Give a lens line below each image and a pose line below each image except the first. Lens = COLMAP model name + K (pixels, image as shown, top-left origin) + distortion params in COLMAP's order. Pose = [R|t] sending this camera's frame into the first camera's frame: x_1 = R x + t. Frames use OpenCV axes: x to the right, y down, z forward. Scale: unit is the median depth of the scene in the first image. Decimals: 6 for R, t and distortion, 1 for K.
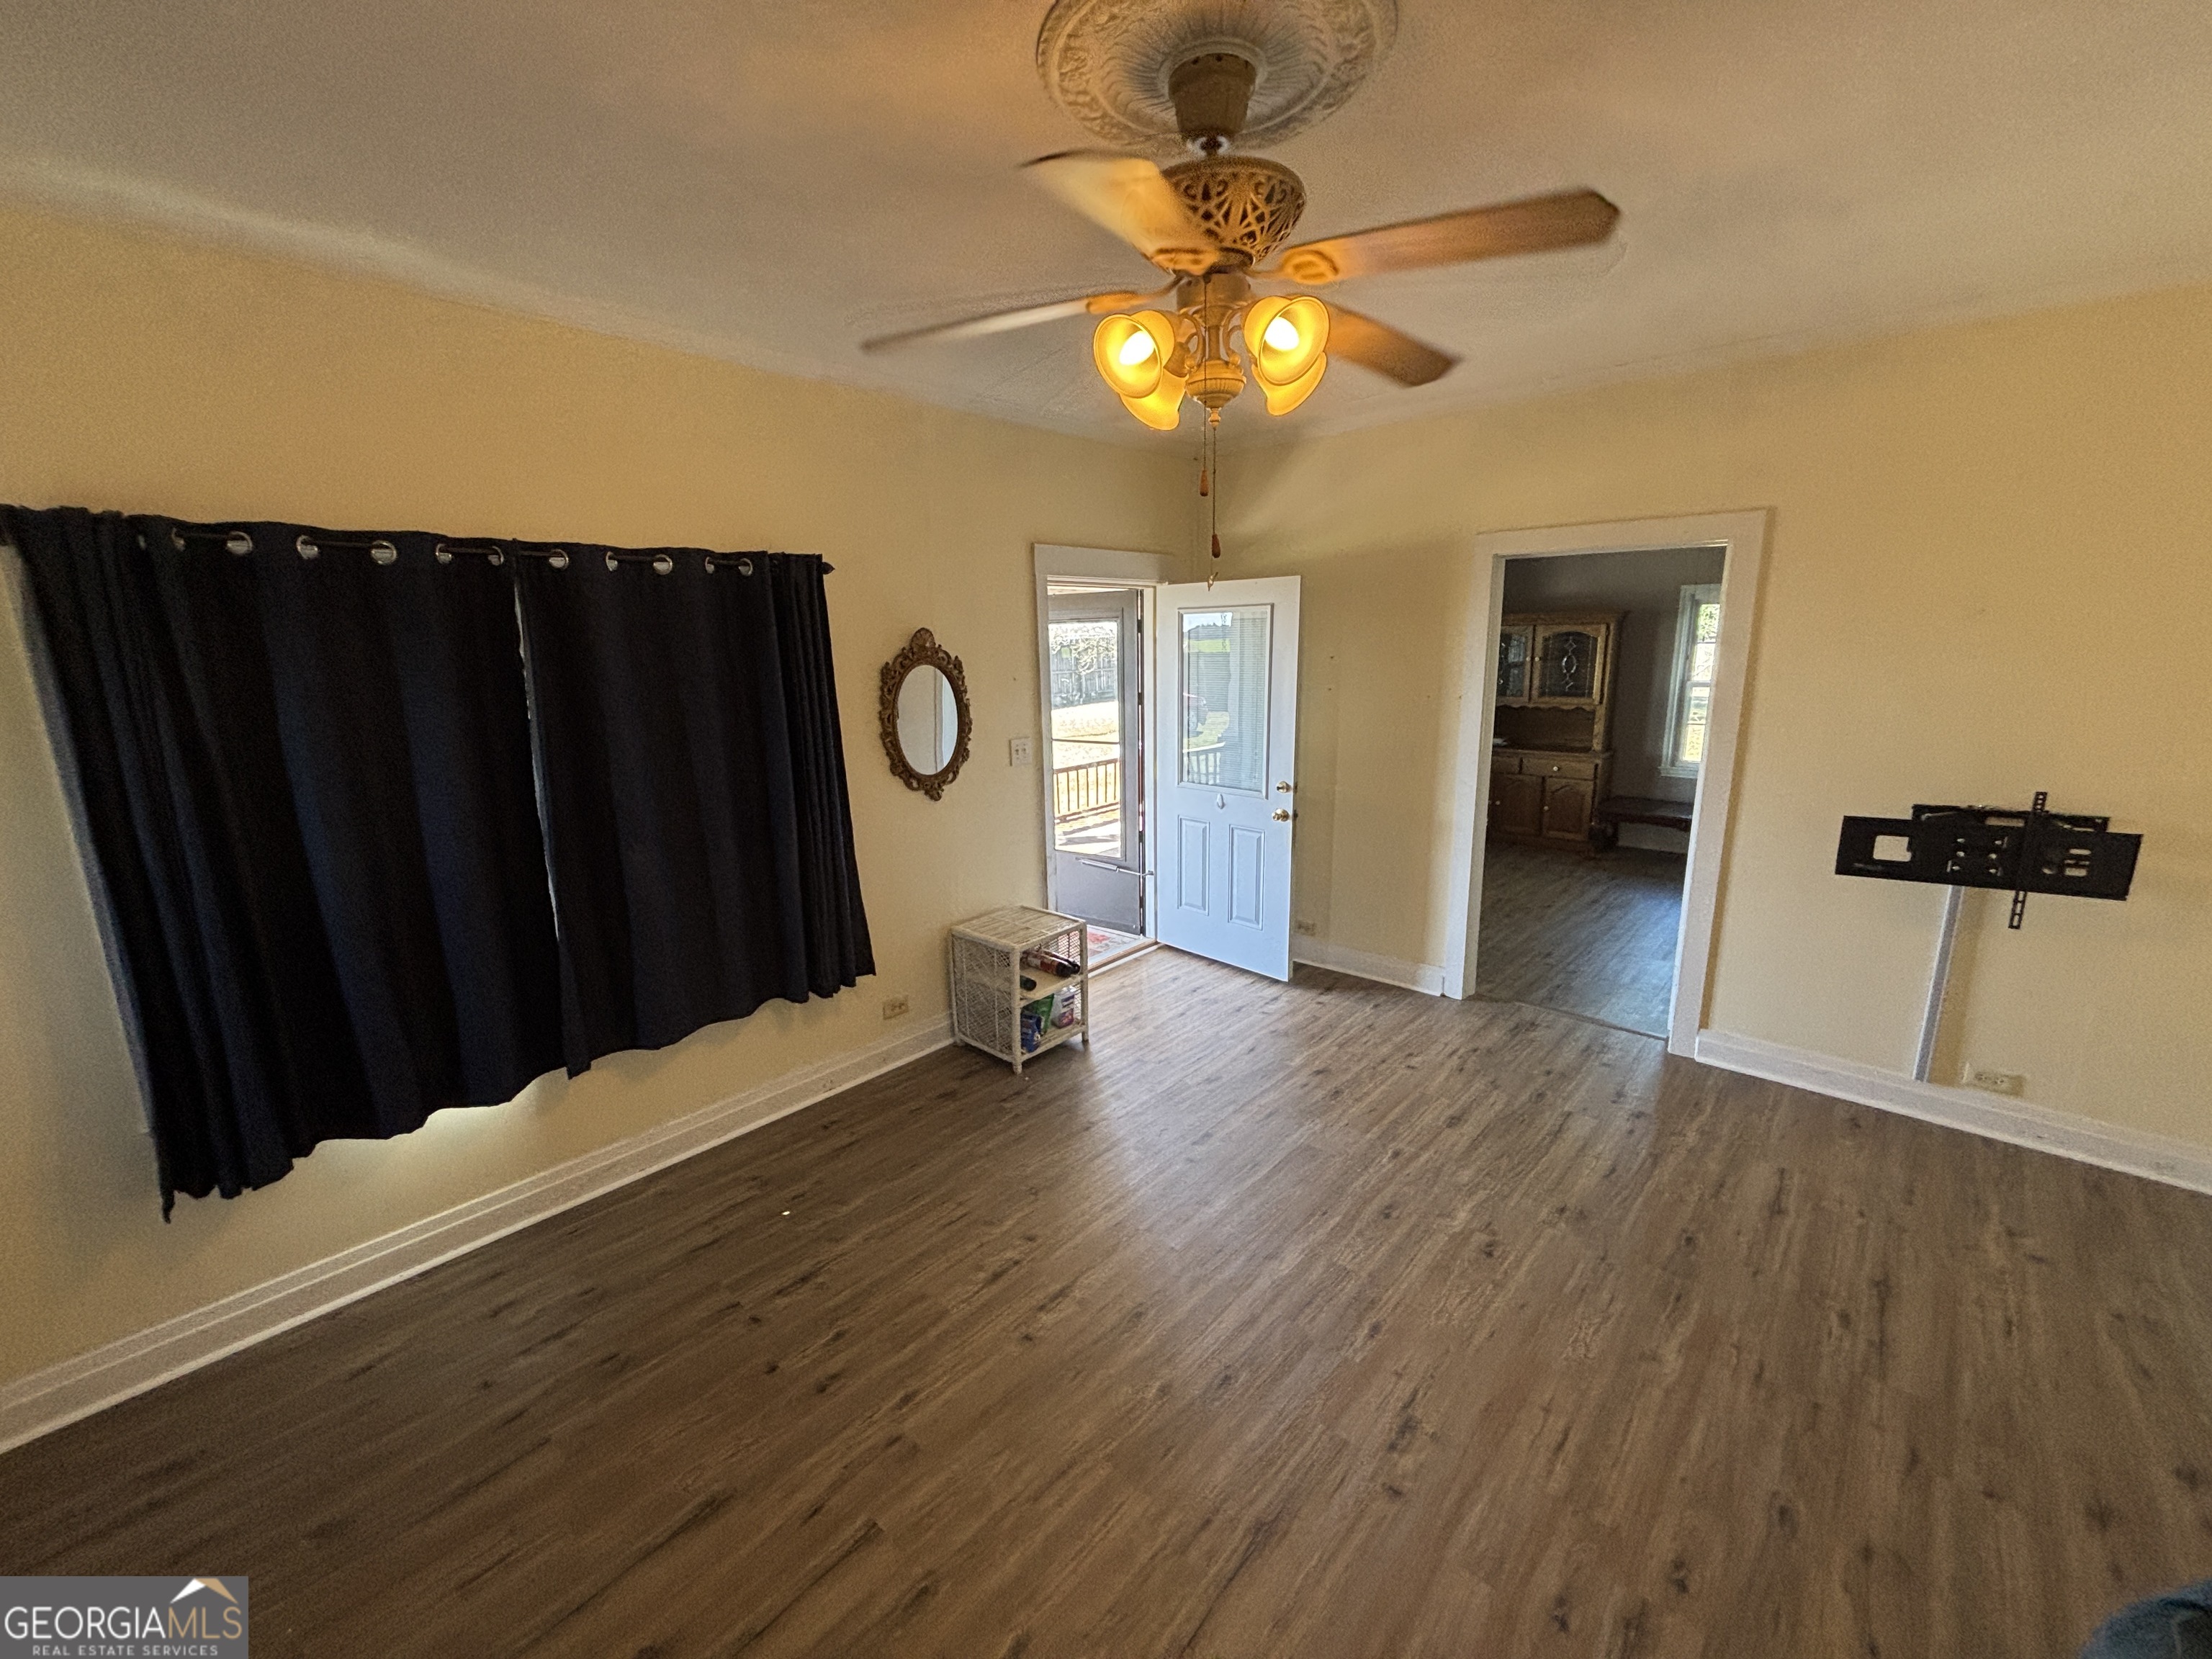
lens RADIAL K [[889.9, 0, 1102.0], [0, 889.9, 829.2], [0, 0, 1]] dist [0.000889, 0.000038]
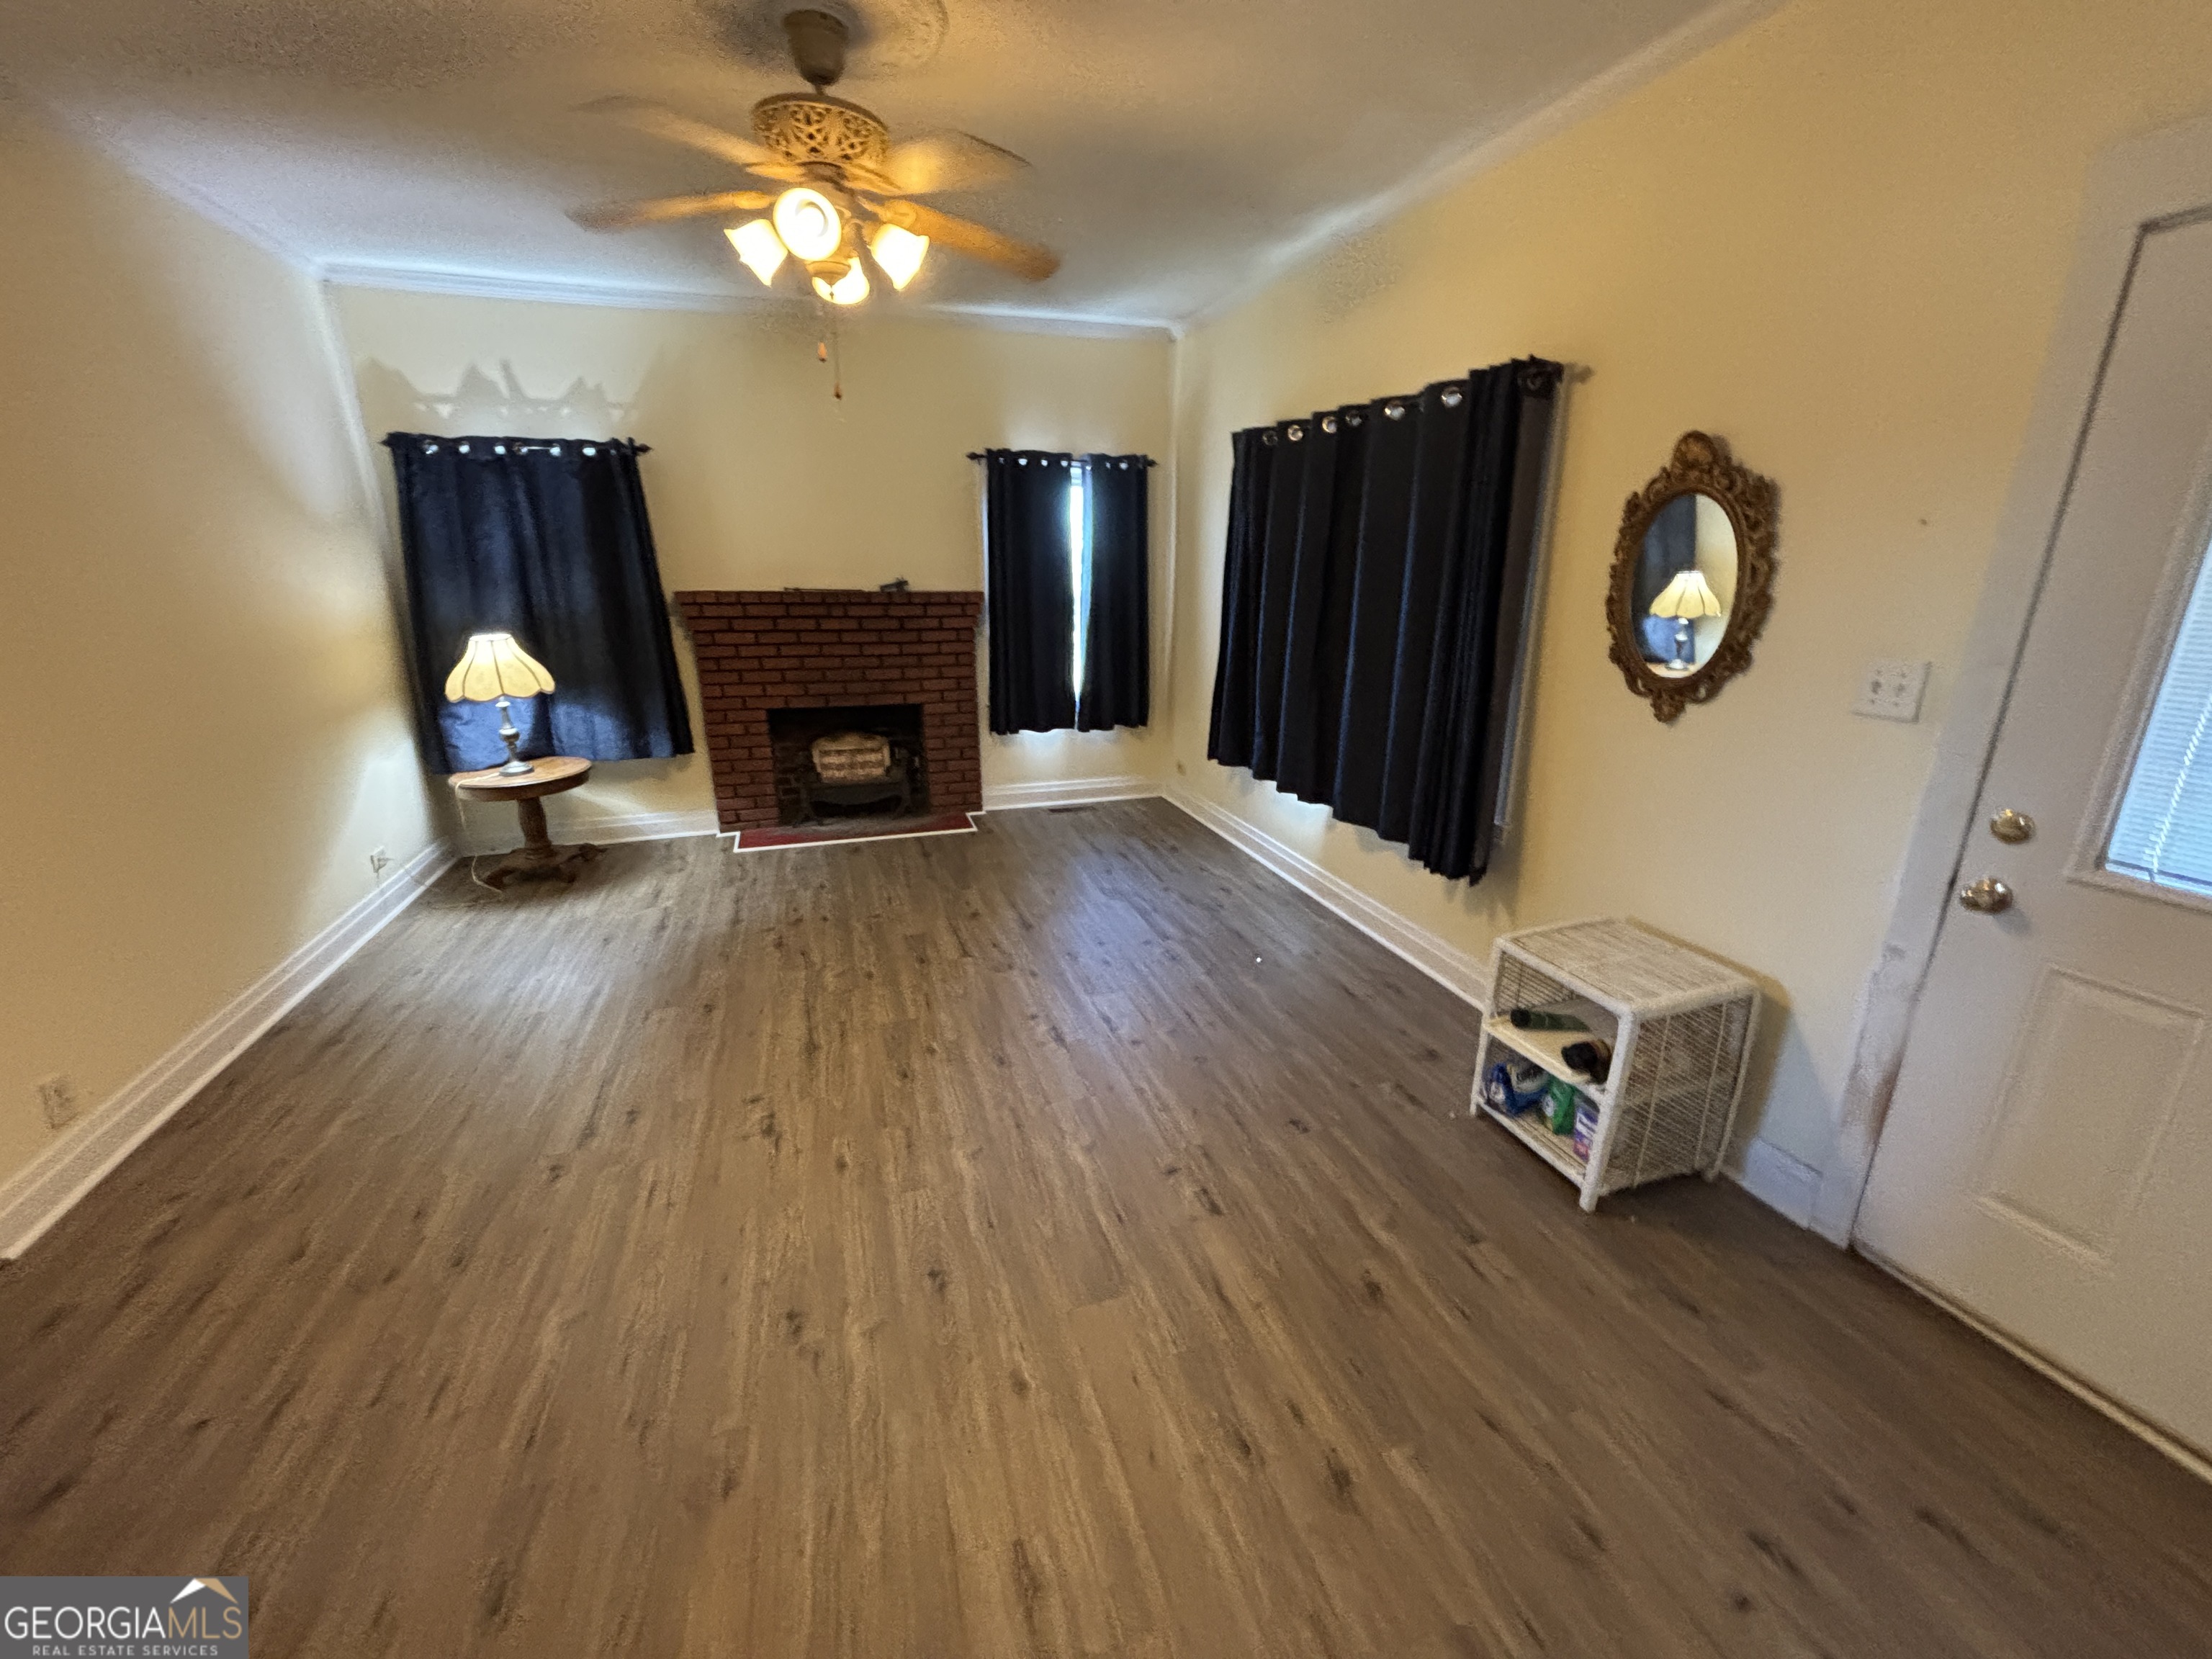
lens RADIAL K [[889.1, 0, 1096.2], [0, 889.1, 824.7], [0, 0, 1]] dist [0.001160, -0.000437]
pose [[-0.501926, 0.271010, -0.821354, 0.654923], [-0.174131, 0.898532, 0.402887, -0.178814], [0.847200, 0.345243, -0.403806, 1.121265]]
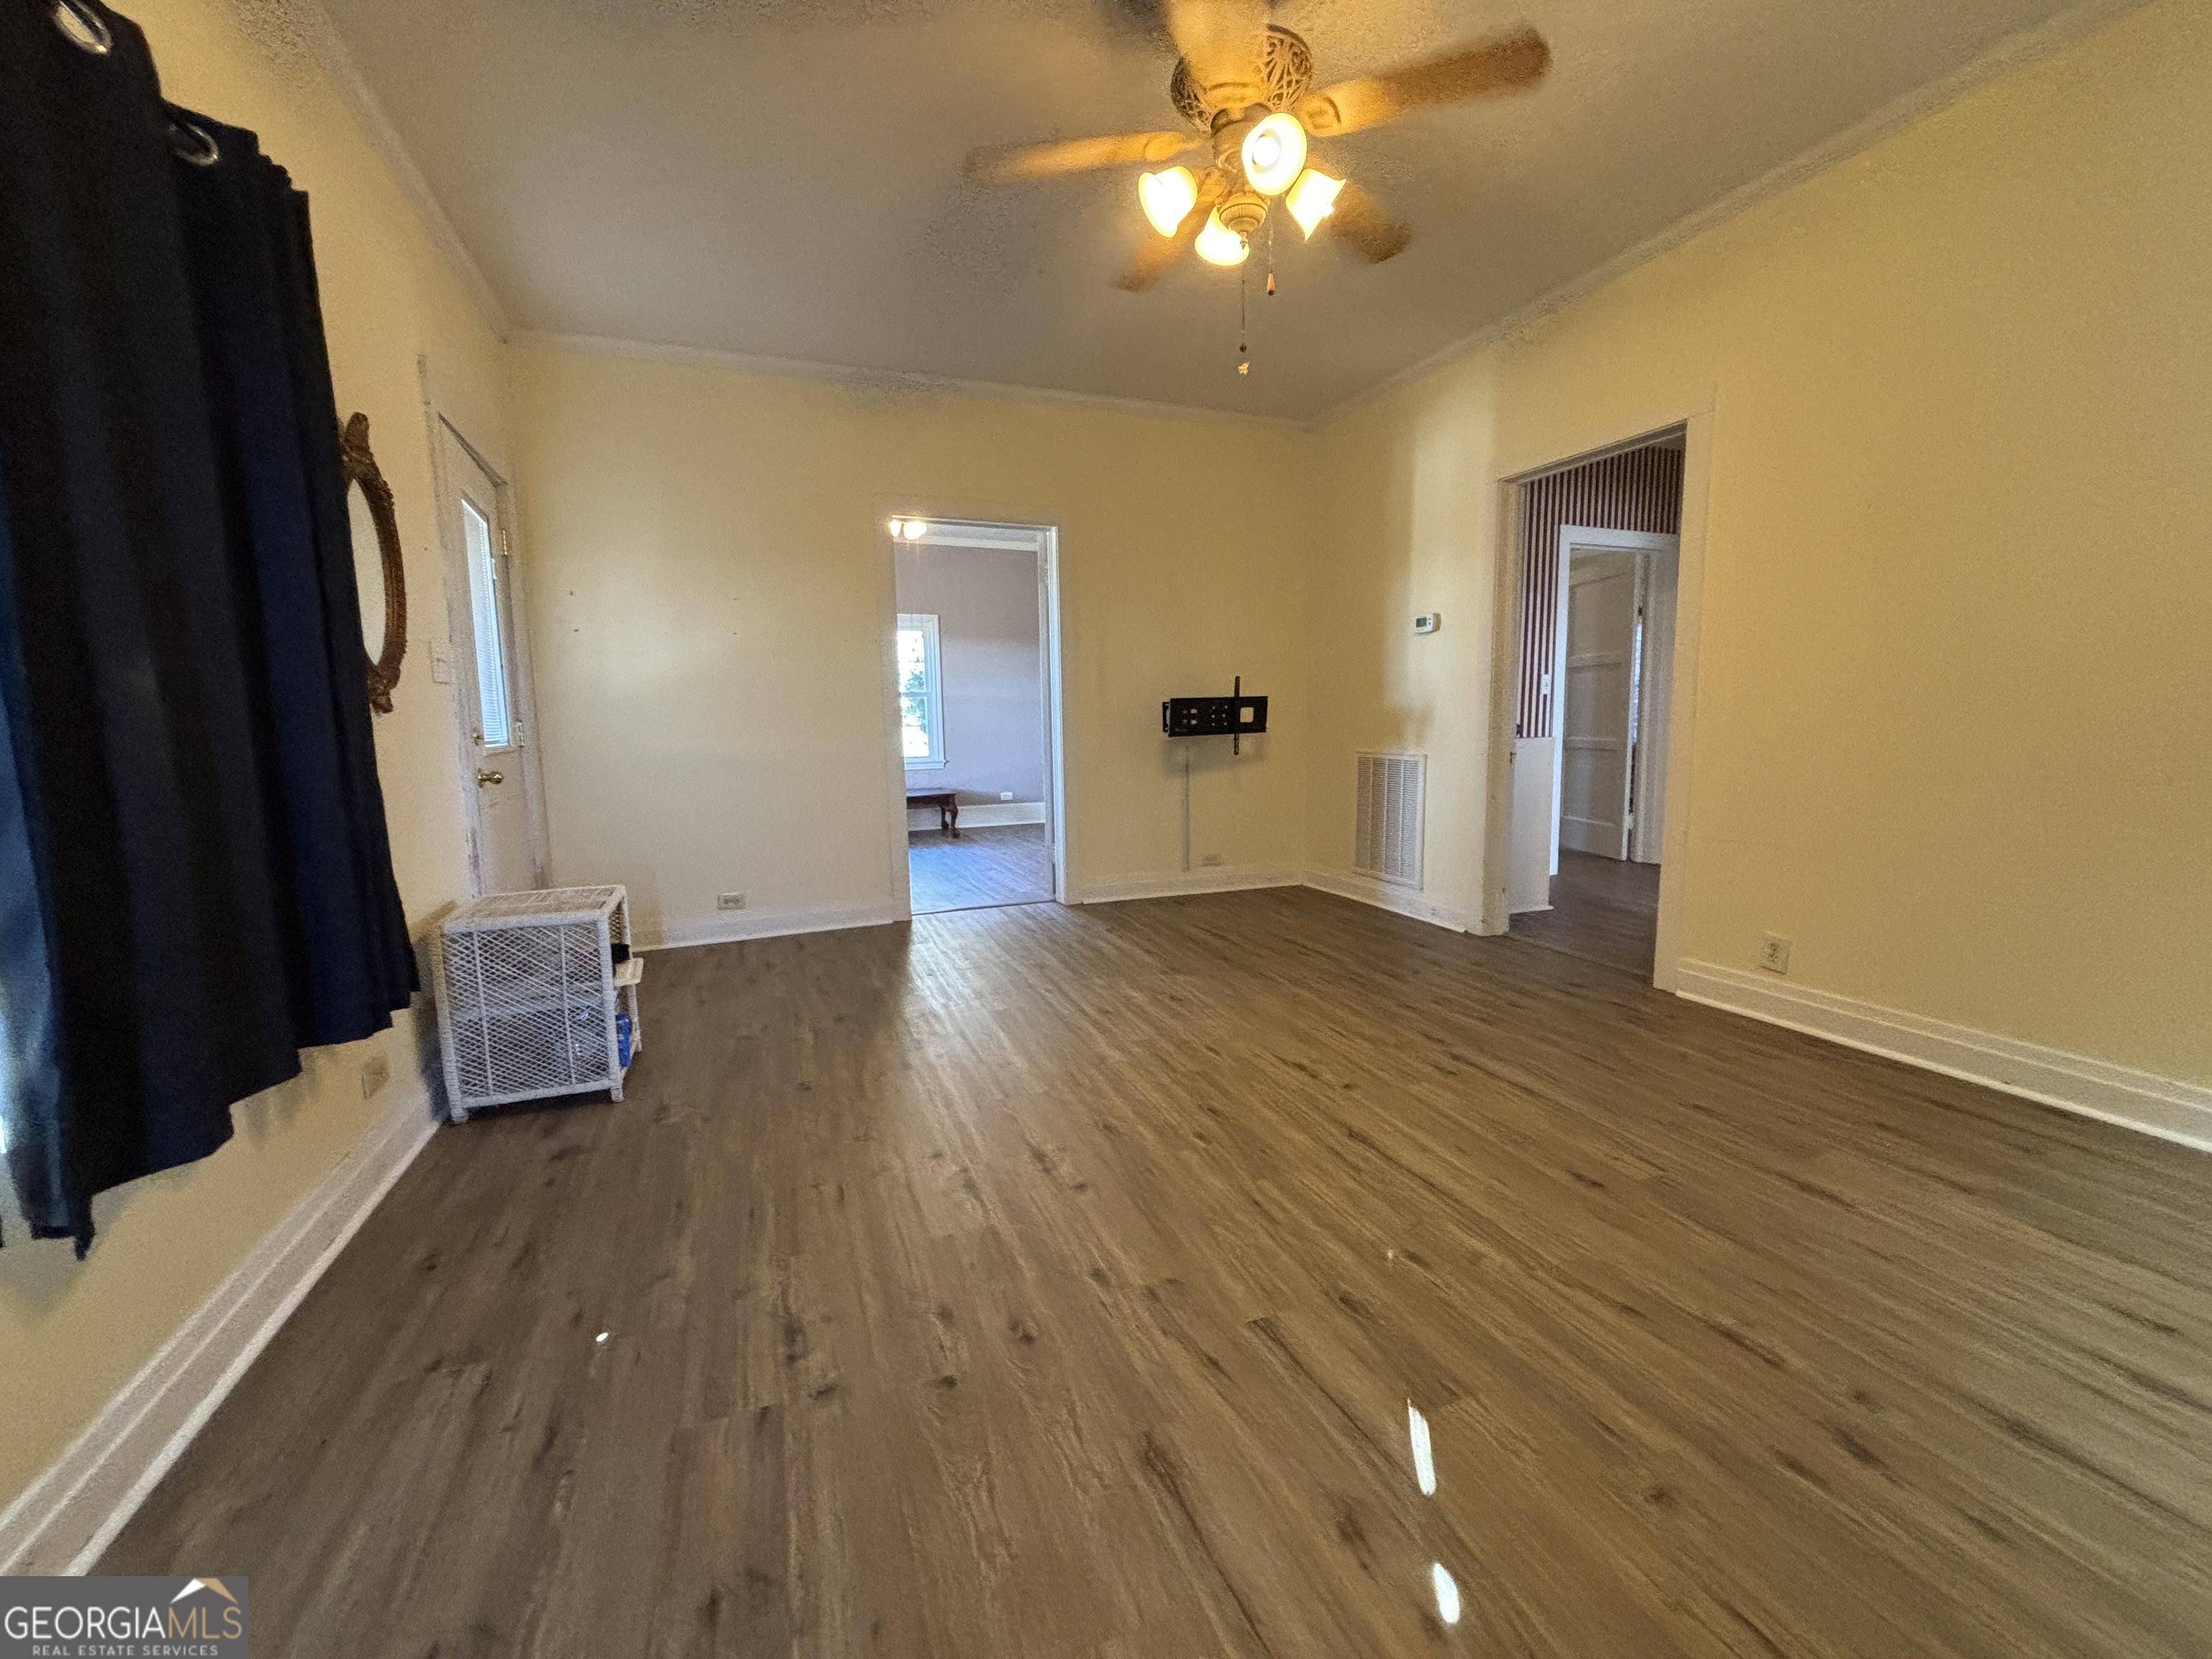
lens RADIAL K [[889.9, 0, 1102.0], [0, 889.9, 829.2], [0, 0, 1]] dist [0.000889, 0.000038]
pose [[0.446167, -0.101842, 0.889136, -0.608482], [0.201664, 0.979393, 0.010985, 0.161197], [-0.871933, 0.174405, 0.457511, 0.379994]]
